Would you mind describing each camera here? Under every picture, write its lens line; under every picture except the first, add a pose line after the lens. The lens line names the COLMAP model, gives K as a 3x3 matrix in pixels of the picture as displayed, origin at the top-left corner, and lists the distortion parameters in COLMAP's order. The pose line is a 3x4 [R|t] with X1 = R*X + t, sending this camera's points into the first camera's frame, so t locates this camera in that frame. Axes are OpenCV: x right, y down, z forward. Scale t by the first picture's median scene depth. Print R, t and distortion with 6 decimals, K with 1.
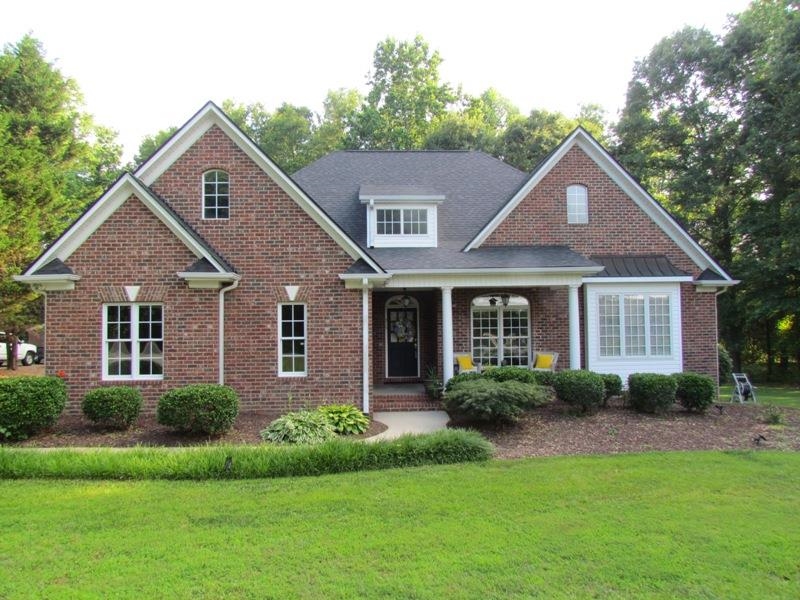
lens RADIAL K [[578.0, 0, 400.0], [0, 578.0, 300.0], [0, 0, 1]] dist [-0.027399, 0.008706]
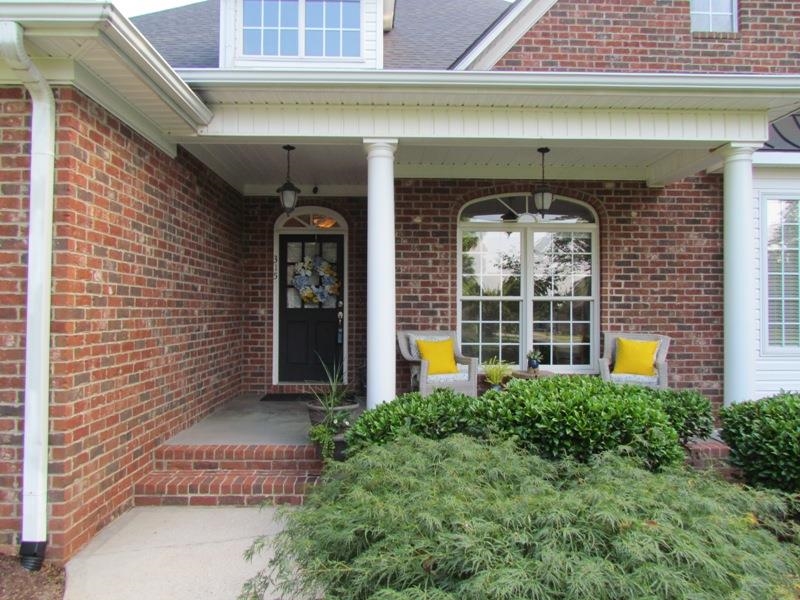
lens RADIAL K [[578.0, 0, 400.0], [0, 578.0, 300.0], [0, 0, 1]] dist [-0.027399, 0.008706]
pose [[0.999532, 0.015180, -0.026561, 0.093157], [-0.014492, 0.999559, 0.025917, 0.057371], [0.026942, -0.025520, 0.999311, 0.579408]]
